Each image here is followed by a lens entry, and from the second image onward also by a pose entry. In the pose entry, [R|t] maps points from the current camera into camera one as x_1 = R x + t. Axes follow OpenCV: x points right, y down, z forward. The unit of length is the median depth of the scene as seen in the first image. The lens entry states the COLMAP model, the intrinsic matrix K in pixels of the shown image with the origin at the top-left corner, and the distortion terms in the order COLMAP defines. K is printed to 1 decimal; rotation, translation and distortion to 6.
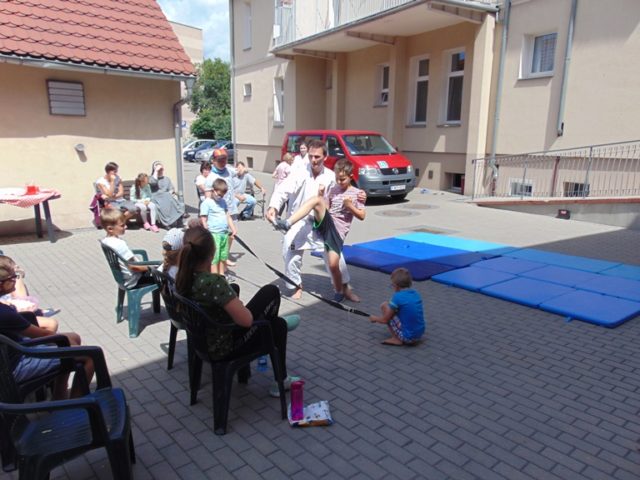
lens RADIAL K [[480.8, 0, 324.3], [0, 480.8, 244.3], [0, 0, 1]] dist [-0.013609, 0.044745]
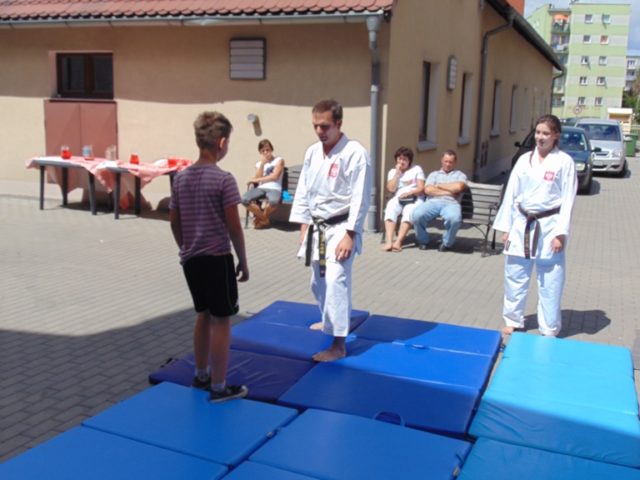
lens RADIAL K [[713.8, 0, 317.4], [0, 713.8, 240.4], [0, 0, 1]] dist [-0.005162, 0.000000]
pose [[0.452661, 0.156566, -0.877829, 0.401346], [-0.208807, 0.975703, 0.066349, -0.066252], [0.866889, 0.153264, 0.474356, 0.357087]]
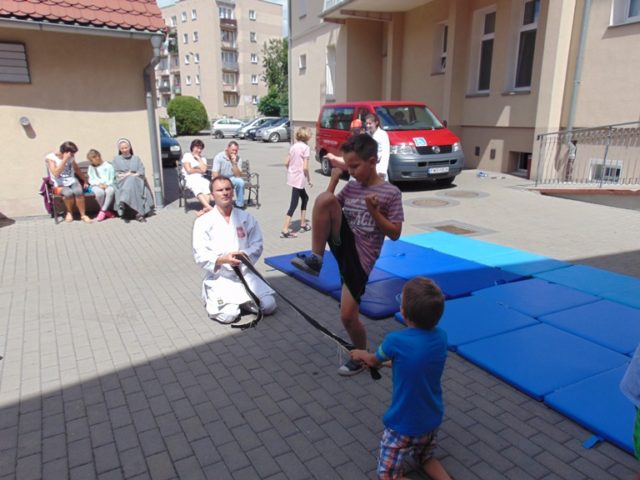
lens RADIAL K [[480.8, 0, 323.6], [0, 480.8, 242.0], [0, 0, 1]] dist [-0.013609, 0.044745]
pose [[0.983593, 0.033921, -0.177181, 0.108722], [-0.027117, 0.998804, 0.040683, -0.023798], [0.178349, -0.035211, 0.983337, 0.159323]]
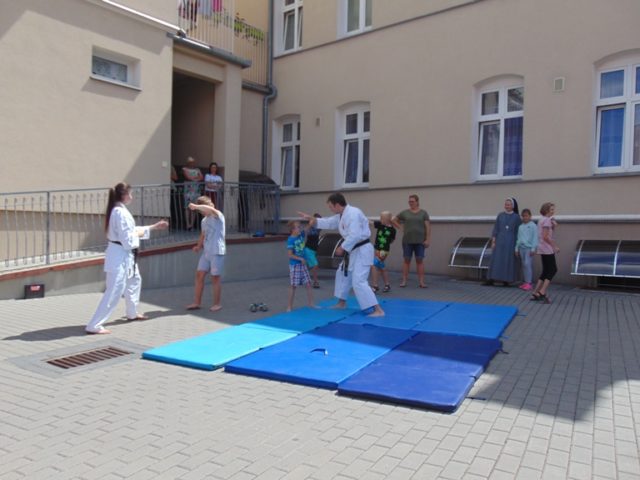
lens RADIAL K [[503.2, 0, 318.1], [0, 503.2, 240.2], [0, 0, 1]] dist [-0.024062, 0.026831]
pose [[-0.350781, -0.023699, 0.936158, -0.218202], [0.173530, 0.980721, 0.089850, -0.101174], [-0.920239, 0.193969, -0.339906, 0.698885]]
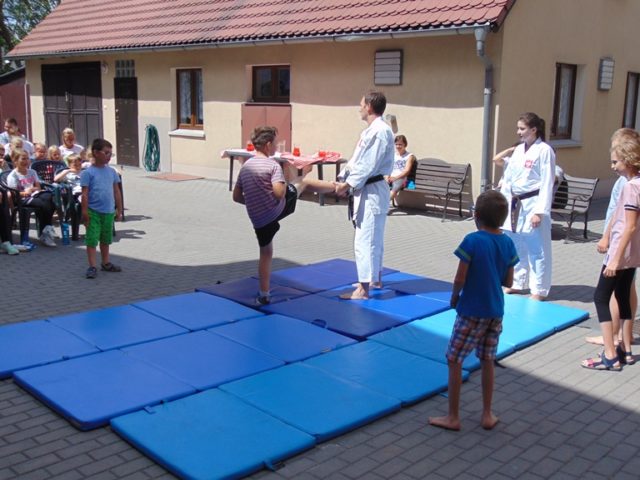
lens RADIAL K [[713.8, 0, 317.8], [0, 713.8, 238.3], [0, 0, 1]] dist [-0.005162, 0.000000]
pose [[0.099900, 0.168484, -0.980629, 0.573053], [-0.227828, 0.963249, 0.142288, -0.089993], [0.968563, 0.209200, 0.134614, 0.463026]]
